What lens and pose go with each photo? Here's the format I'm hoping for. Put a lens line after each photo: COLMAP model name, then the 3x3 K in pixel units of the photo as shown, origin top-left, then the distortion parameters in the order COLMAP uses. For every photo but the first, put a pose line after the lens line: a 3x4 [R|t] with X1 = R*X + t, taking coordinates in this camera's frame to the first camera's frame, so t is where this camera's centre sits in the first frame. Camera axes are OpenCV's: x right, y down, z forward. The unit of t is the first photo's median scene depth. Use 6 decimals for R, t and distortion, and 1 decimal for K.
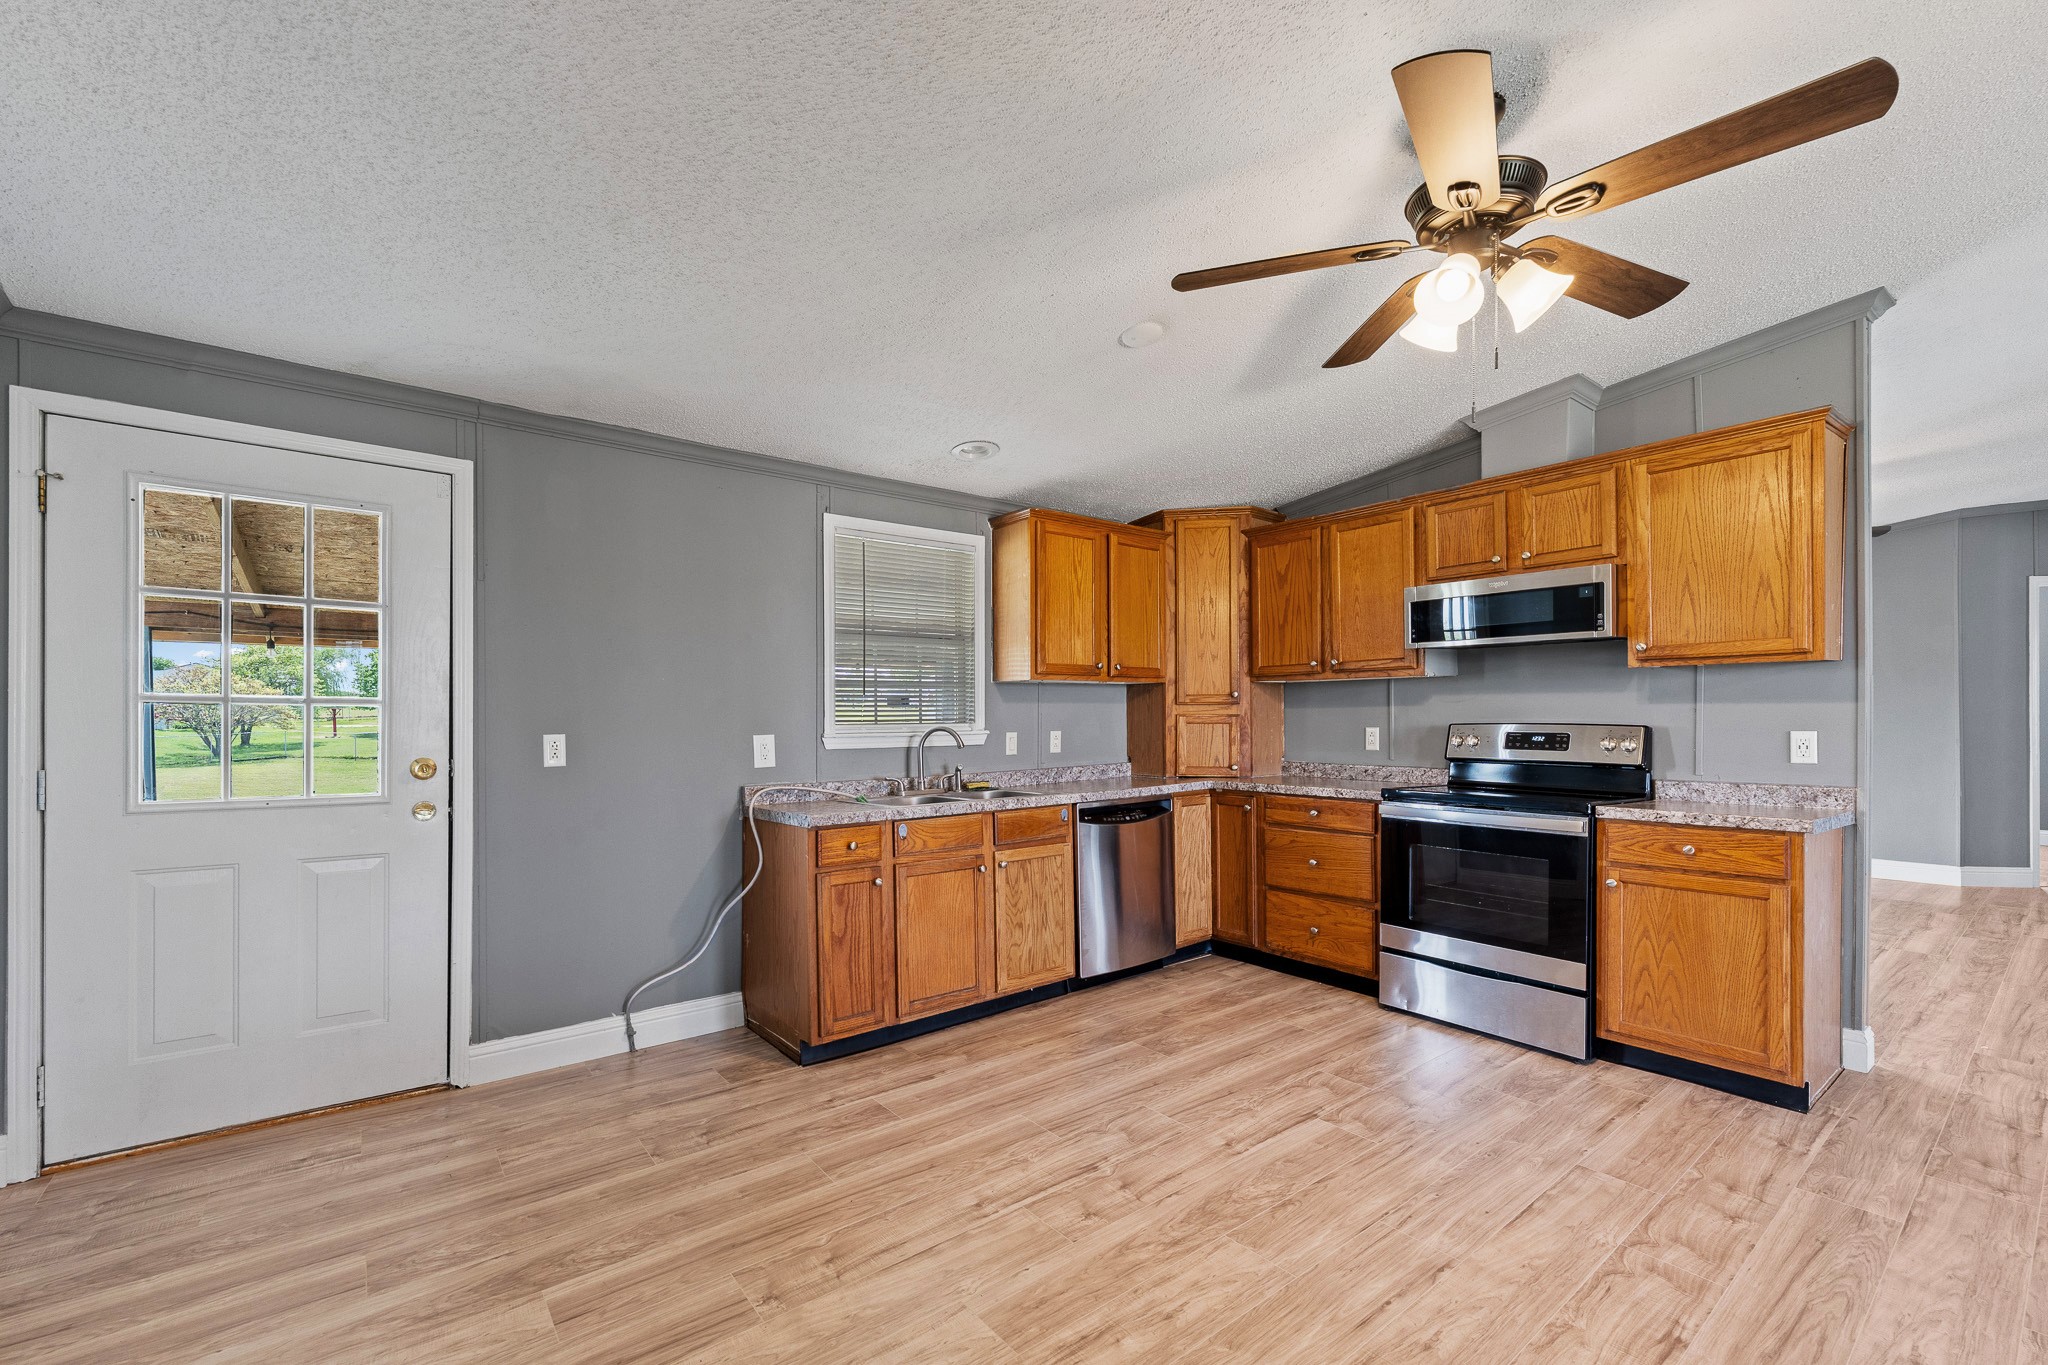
lens RADIAL K [[856.4, 0, 1022.2], [0, 856.4, 714.3], [0, 0, 1]] dist [0.001577, 0.000183]
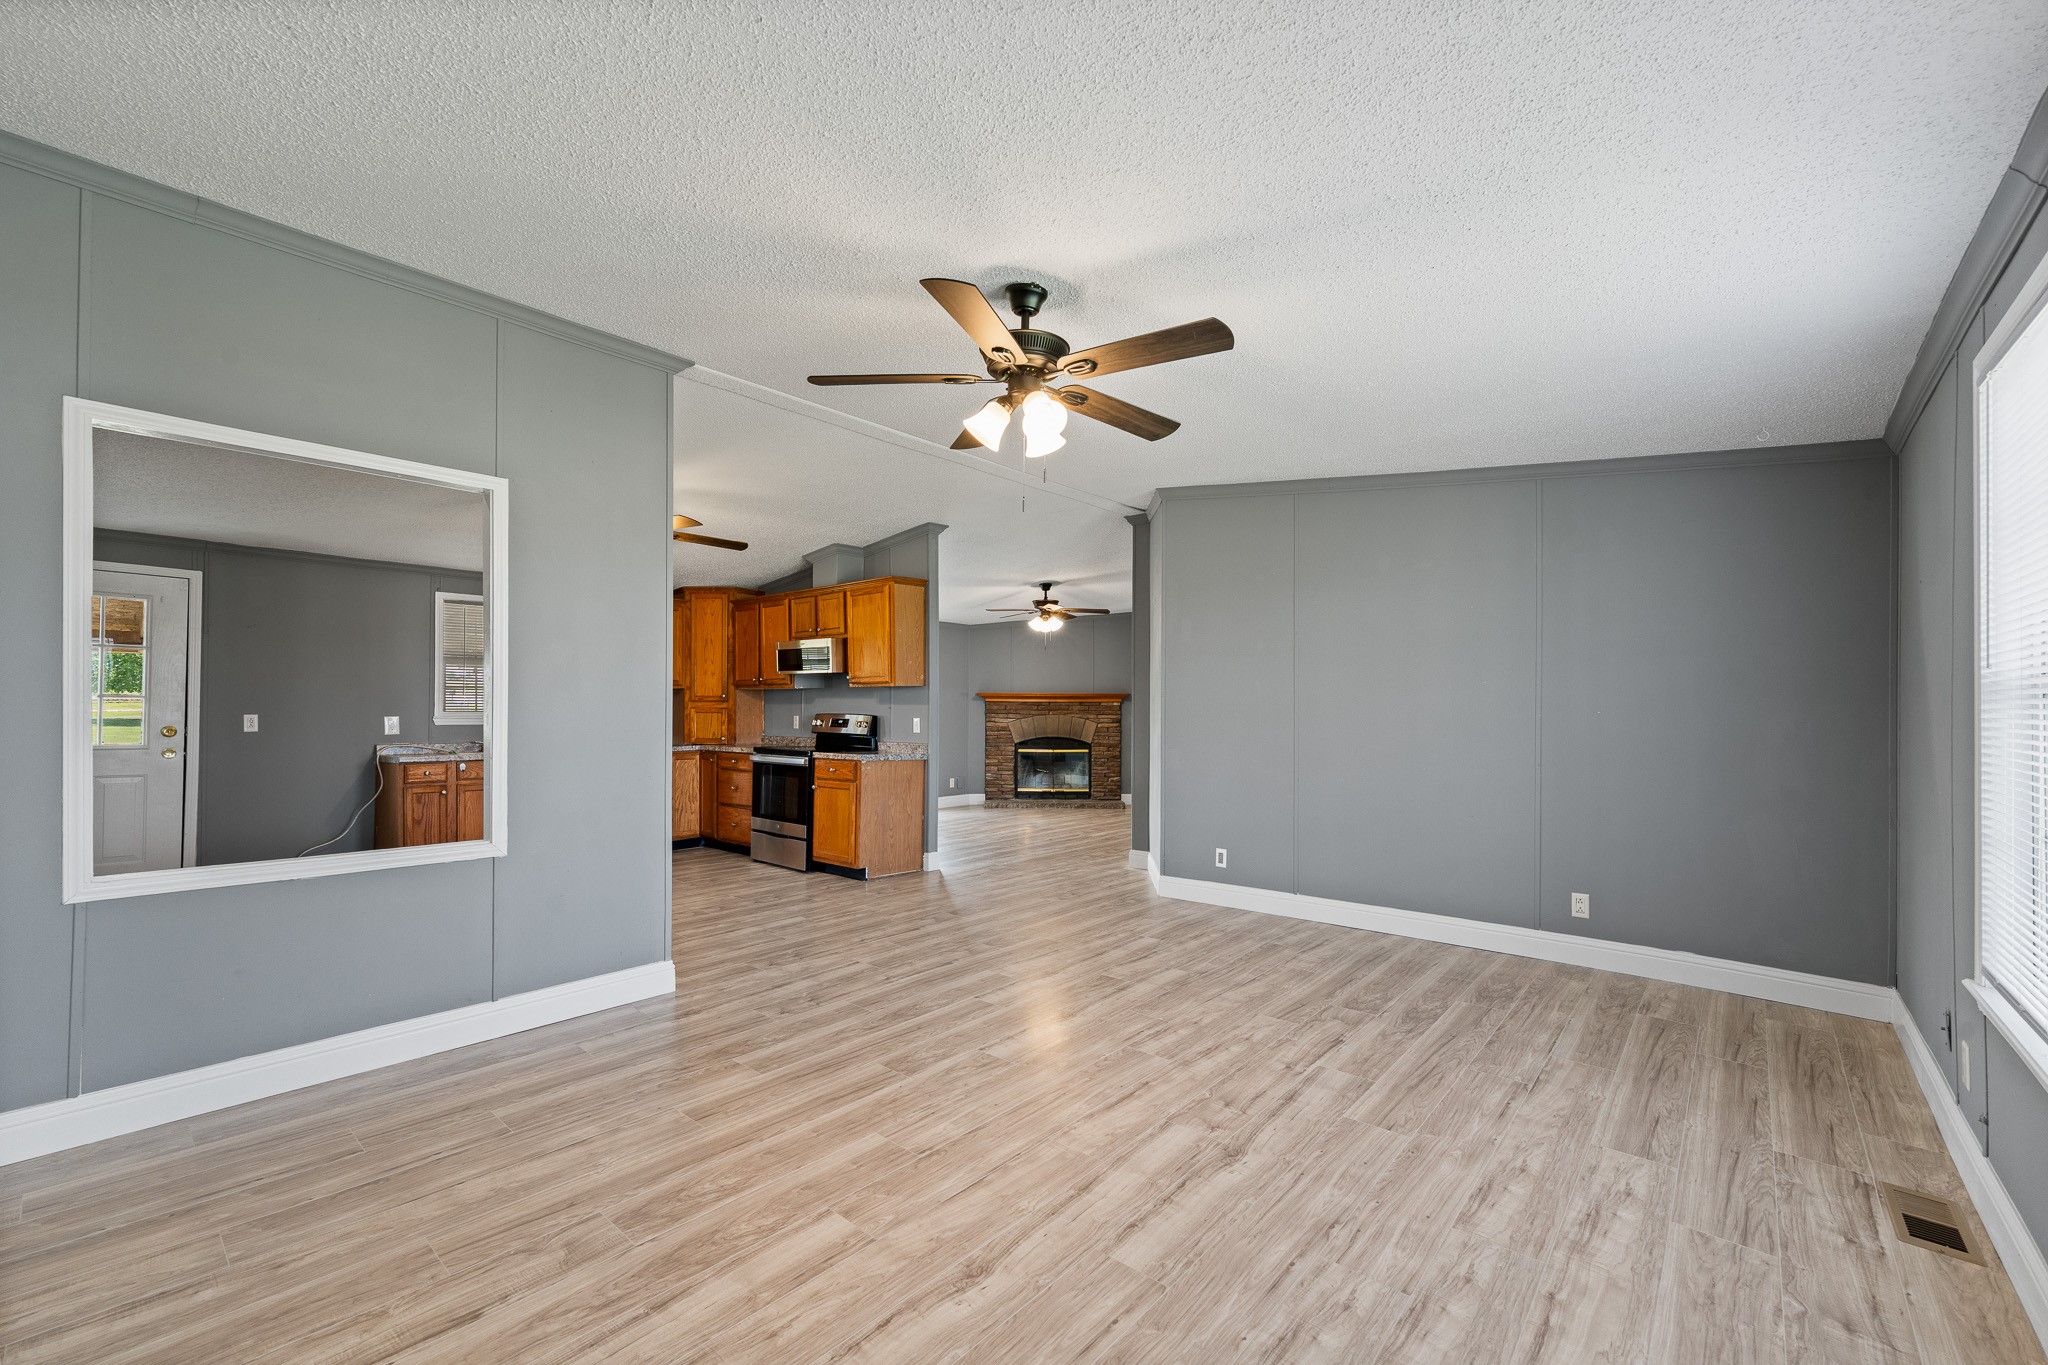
lens RADIAL K [[828.8, 0, 1026.2], [0, 828.8, 701.1], [0, 0, 1]] dist [-0.002156, -0.000017]
pose [[0.982199, 0.011655, 0.187483, 0.634245], [-0.010126, 0.999907, -0.009114, -0.005087], [-0.187572, 0.007053, 0.982225, -0.891566]]
